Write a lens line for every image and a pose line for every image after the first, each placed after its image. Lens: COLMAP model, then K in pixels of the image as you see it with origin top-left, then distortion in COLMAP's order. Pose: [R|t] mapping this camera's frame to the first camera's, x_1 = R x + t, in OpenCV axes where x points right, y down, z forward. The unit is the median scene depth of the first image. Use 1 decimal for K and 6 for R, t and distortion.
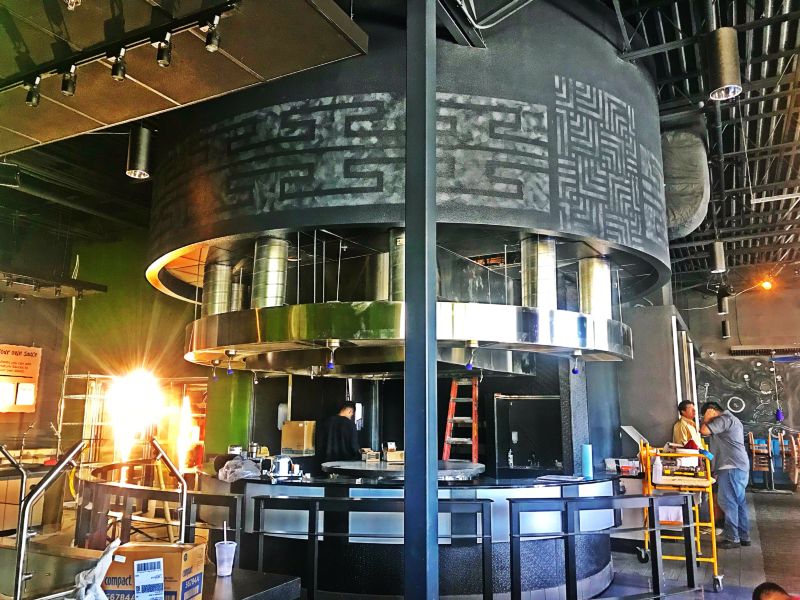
lens RADIAL K [[657.9, 0, 398.5], [0, 657.9, 294.1], [0, 0, 1]] dist [0.000337, -0.004337]
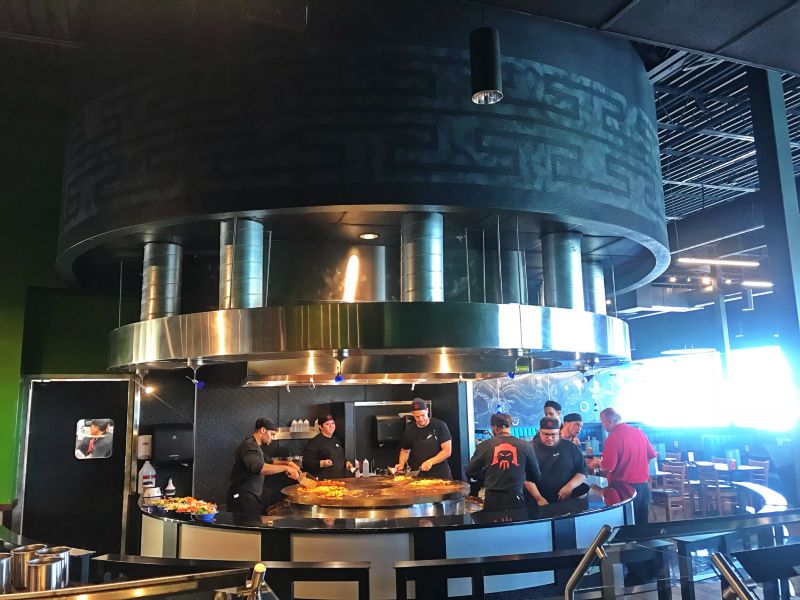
lens RADIAL K [[657.9, 0, 398.5], [0, 657.9, 294.1], [0, 0, 1]] dist [0.000337, -0.004337]
pose [[0.666935, 0.107557, 0.737312, -0.904436], [-0.114934, 0.992534, -0.040825, 0.057601], [-0.736198, -0.057514, 0.674318, 0.569475]]
